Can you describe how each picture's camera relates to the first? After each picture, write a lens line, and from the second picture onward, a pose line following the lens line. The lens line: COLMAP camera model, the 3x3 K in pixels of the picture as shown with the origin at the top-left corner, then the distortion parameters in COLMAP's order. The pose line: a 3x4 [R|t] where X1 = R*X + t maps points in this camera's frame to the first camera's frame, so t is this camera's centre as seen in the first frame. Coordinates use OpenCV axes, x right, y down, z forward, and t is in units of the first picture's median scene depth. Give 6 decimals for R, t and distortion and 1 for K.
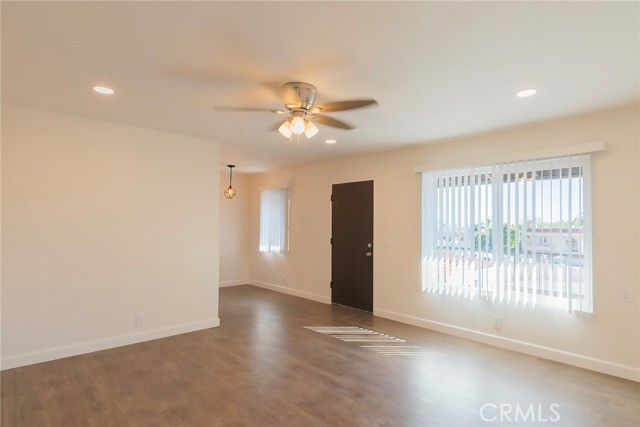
lens RADIAL K [[351.0, 0, 316.6], [0, 351.0, 213.8], [0, 0, 1]] dist [0.000361, 0.001123]
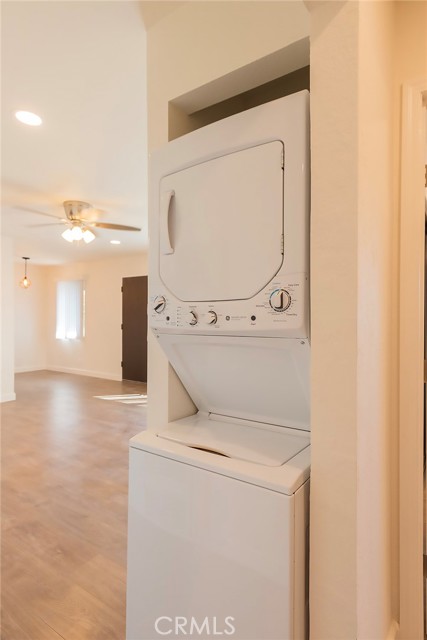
lens RADIAL K [[351.0, 0, 216.7], [0, 351.0, 318.7], [0, 0, 1]] dist [0.000361, 0.001123]
pose [[0.969281, -0.005710, 0.245889, 0.060486], [-0.002855, 0.999402, 0.034459, 0.010741], [-0.245939, -0.034102, 0.968685, -0.197793]]
